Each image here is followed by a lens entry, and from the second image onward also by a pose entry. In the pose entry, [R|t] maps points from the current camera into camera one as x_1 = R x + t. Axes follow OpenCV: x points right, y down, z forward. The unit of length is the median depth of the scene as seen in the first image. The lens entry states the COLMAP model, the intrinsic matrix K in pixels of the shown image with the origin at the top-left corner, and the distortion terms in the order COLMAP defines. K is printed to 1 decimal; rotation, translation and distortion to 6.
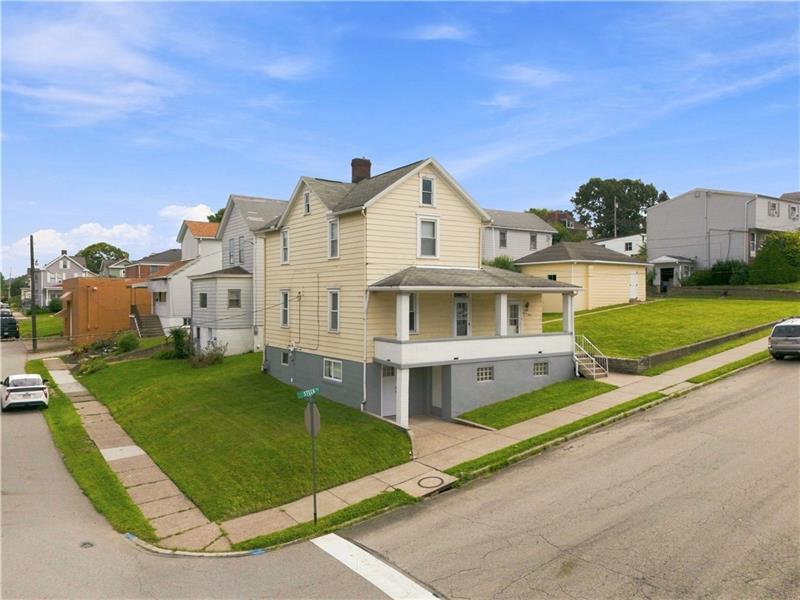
lens RADIAL K [[607.0, 0, 400.0], [0, 607.0, 300.0], [0, 0, 1]] dist [0.031660, -0.006911]
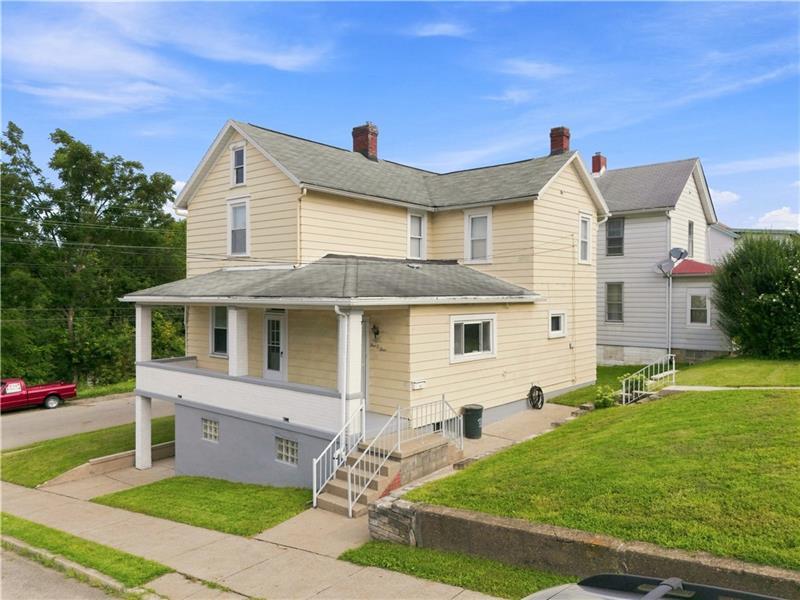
lens RADIAL K [[607.0, 0, 400.0], [0, 607.0, 300.0], [0, 0, 1]] dist [0.031660, -0.006911]
pose [[0.237003, 0.013556, -0.971414, 0.802435], [-0.007124, 0.999900, 0.012215, -0.027198], [0.971483, 0.004025, 0.237076, 1.011367]]
